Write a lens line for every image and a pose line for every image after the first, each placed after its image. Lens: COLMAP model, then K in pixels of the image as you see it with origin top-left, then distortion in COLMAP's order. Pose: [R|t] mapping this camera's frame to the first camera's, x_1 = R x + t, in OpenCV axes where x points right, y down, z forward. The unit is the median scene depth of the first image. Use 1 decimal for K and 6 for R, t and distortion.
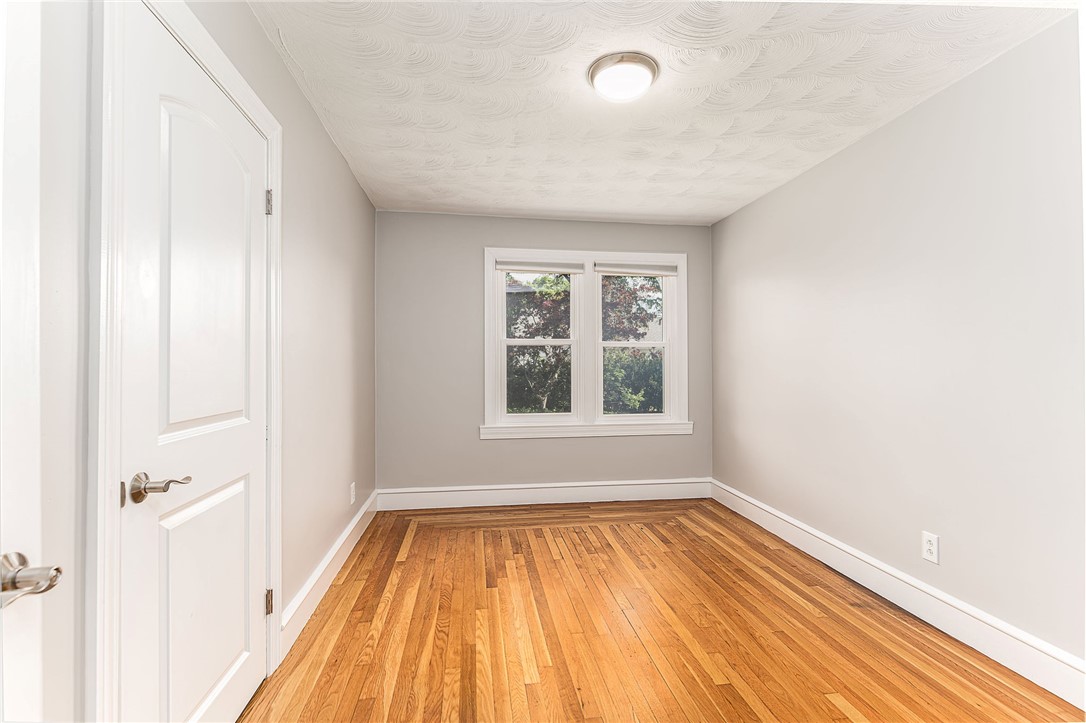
lens RADIAL K [[503.3, 0, 542.5], [0, 503.3, 365.2], [0, 0, 1]] dist [0.004193, -0.000018]
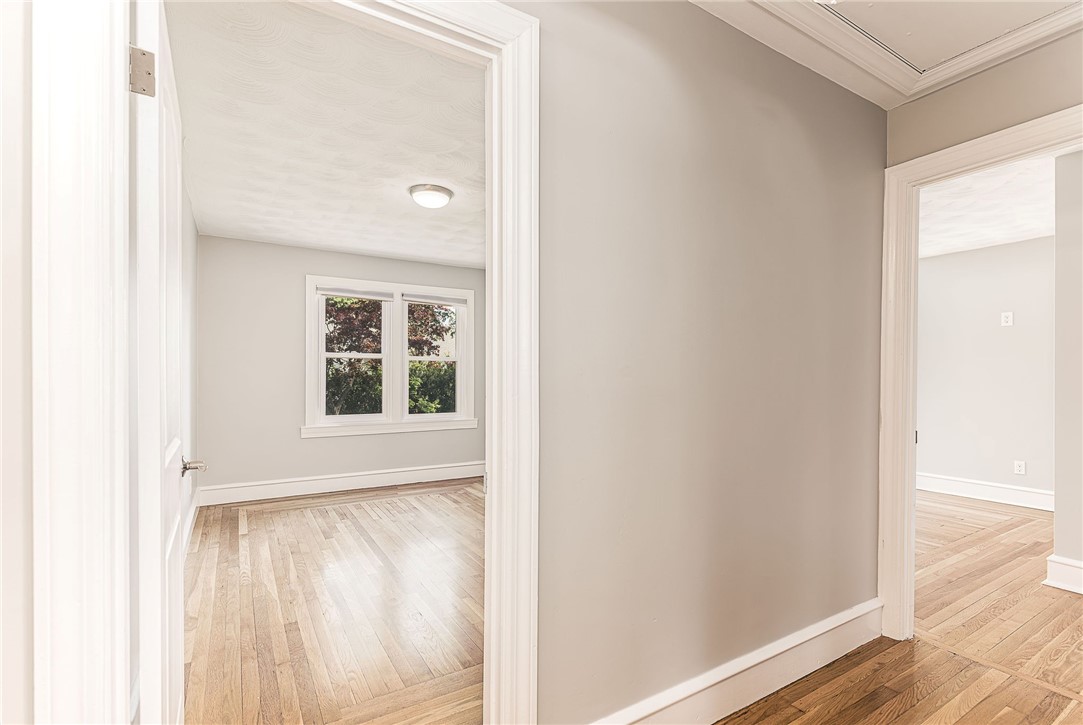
lens RADIAL K [[502.0, 0, 541.0], [0, 502.0, 366.2], [0, 0, 1]] dist [0.004193, -0.000018]
pose [[0.921028, 0.011046, 0.389339, -0.079318], [-0.004927, 0.999848, -0.016712, -0.004261], [-0.389464, 0.013474, 0.920943, -0.354053]]
